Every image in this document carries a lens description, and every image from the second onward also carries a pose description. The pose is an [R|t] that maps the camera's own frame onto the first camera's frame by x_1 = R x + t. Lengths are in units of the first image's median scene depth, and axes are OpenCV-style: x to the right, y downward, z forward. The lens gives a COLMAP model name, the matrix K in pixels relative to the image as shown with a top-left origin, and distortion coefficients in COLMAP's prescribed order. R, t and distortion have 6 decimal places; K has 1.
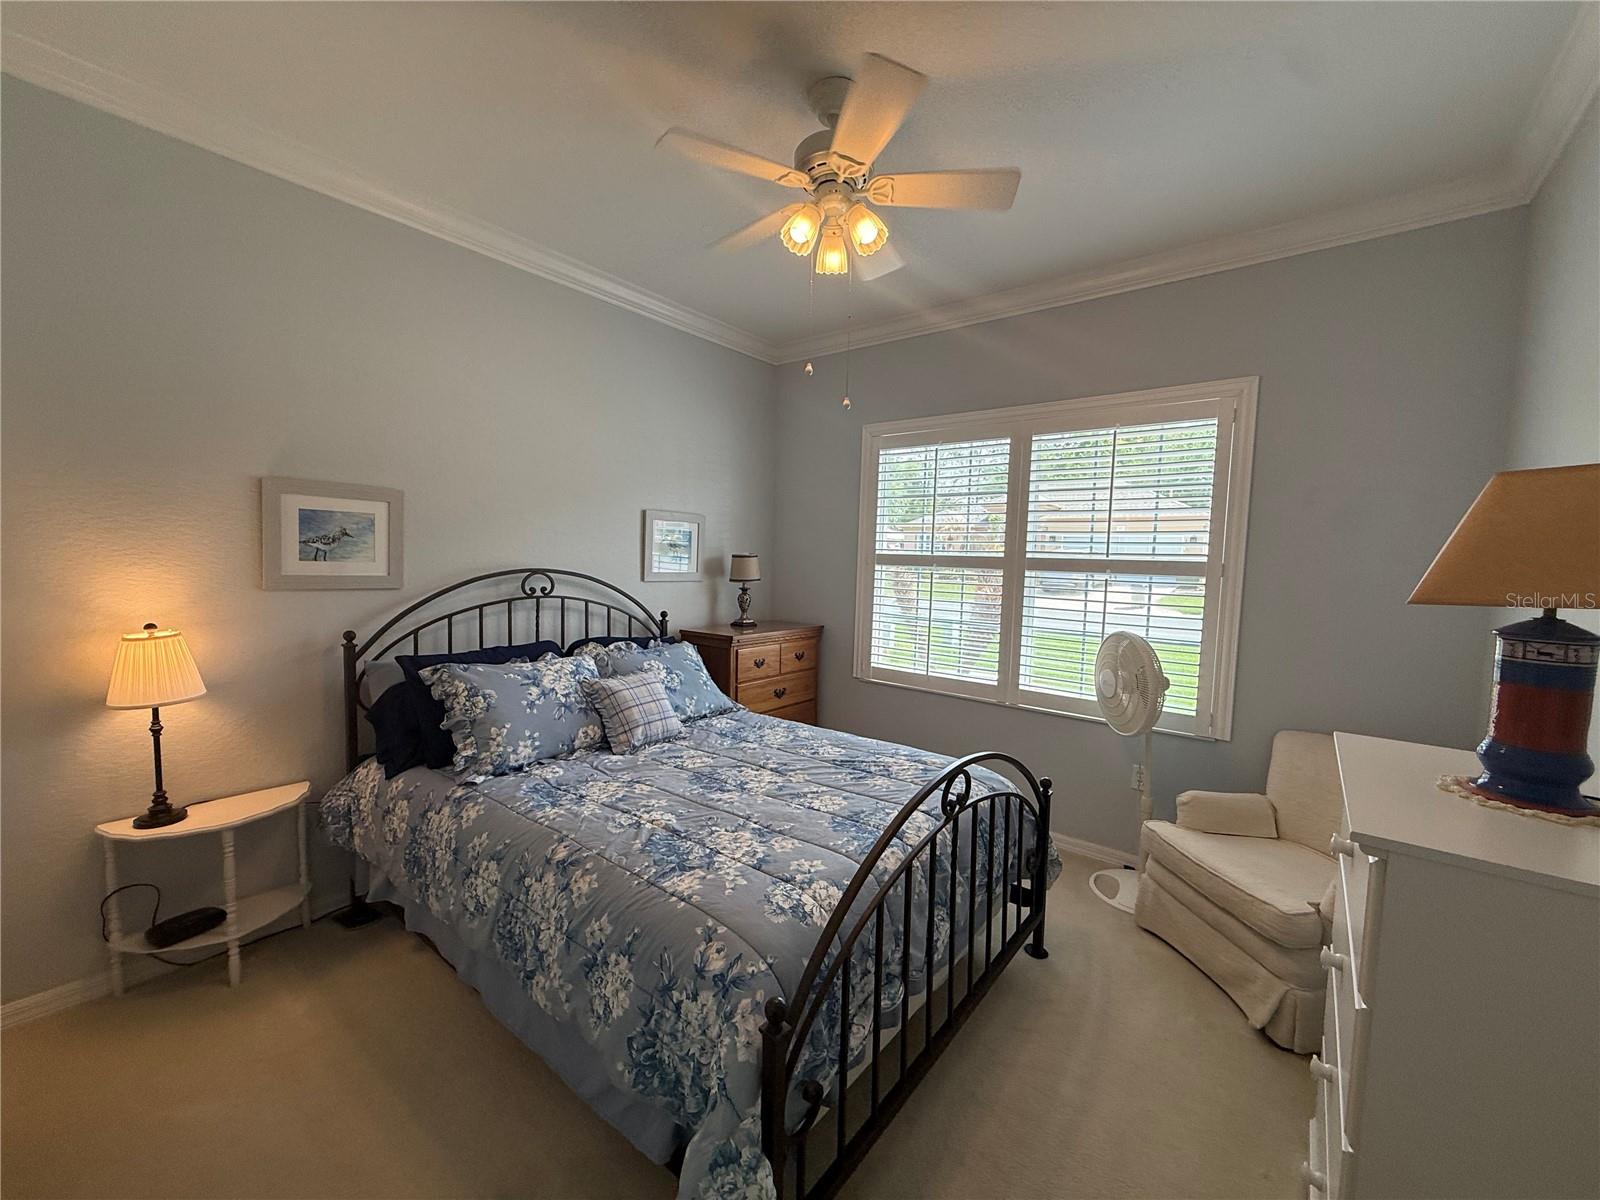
lens RADIAL K [[639.7, 0, 794.2], [0, 639.7, 599.5], [0, 0, 1]] dist [-0.001216, -0.000228]
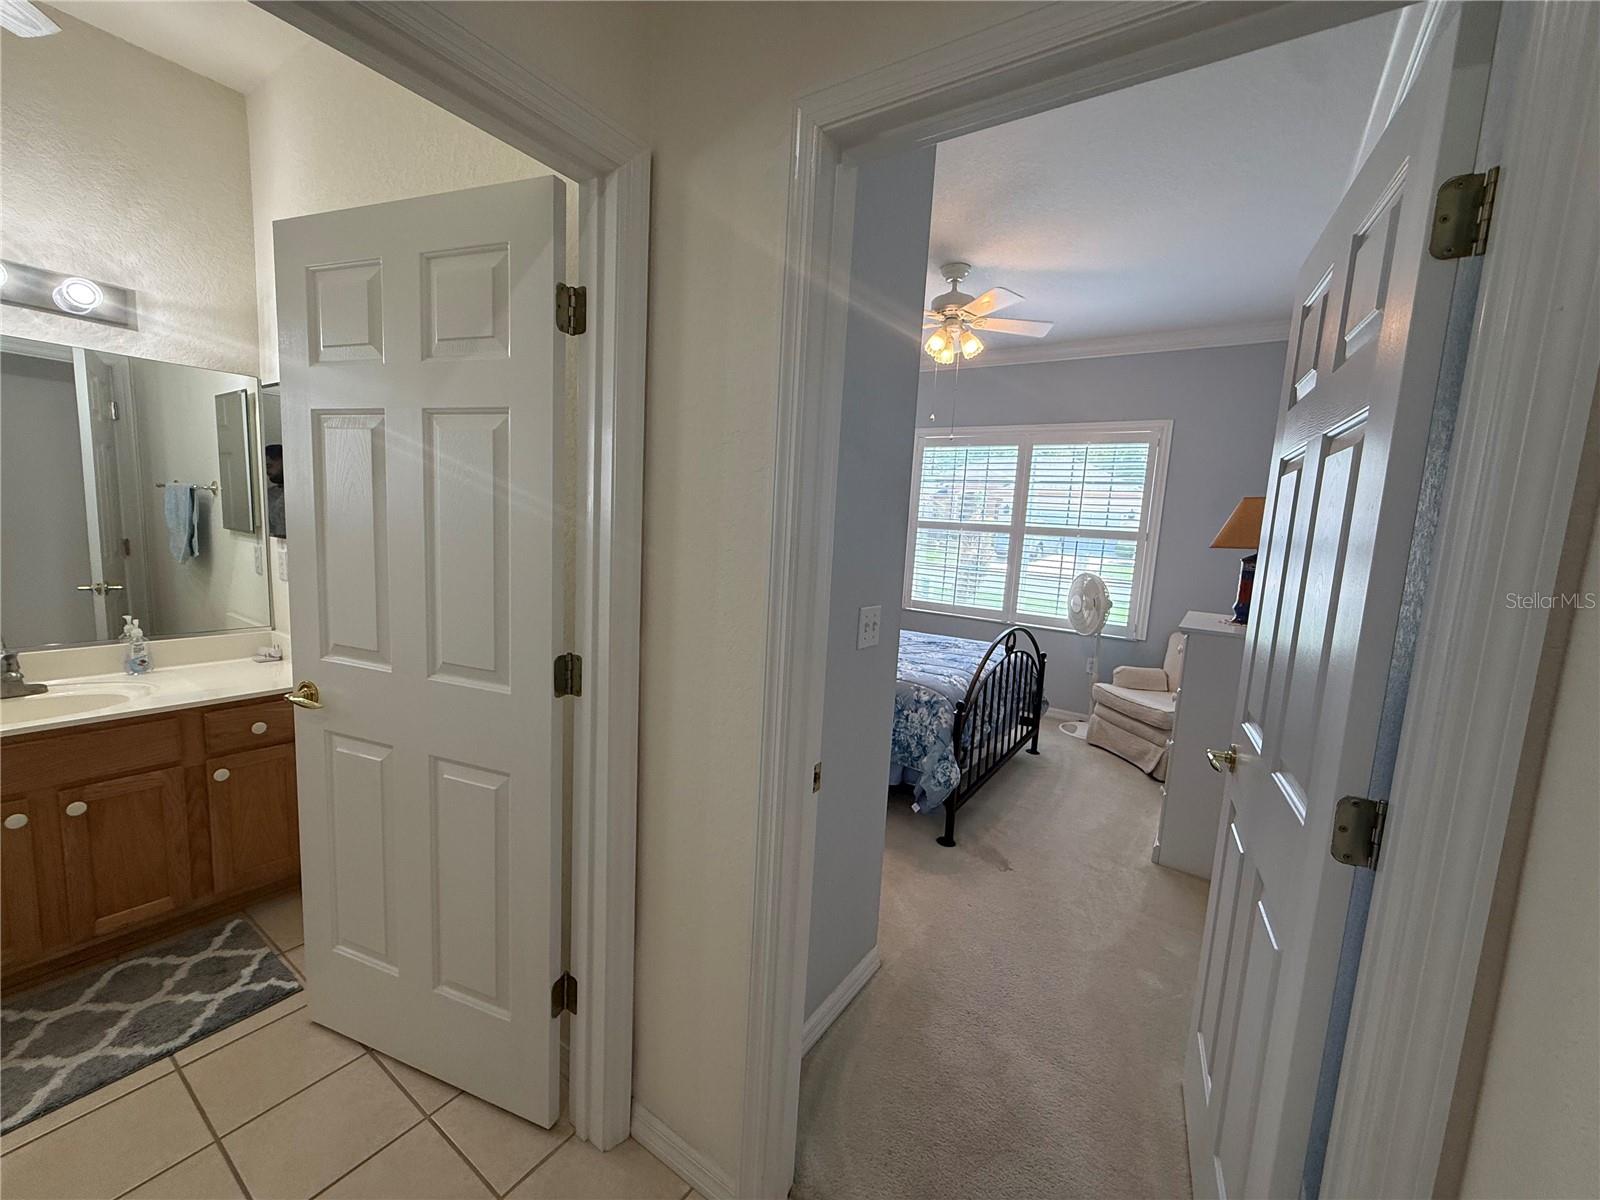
lens RADIAL K [[639.7, 0, 798.8], [0, 639.7, 598.7], [0, 0, 1]] dist [-0.001216, -0.000228]
pose [[0.996381, 0.019628, 0.082702, -0.365690], [-0.024318, 0.998129, 0.056092, 0.042811], [-0.081447, -0.057900, 0.994995, -0.589745]]
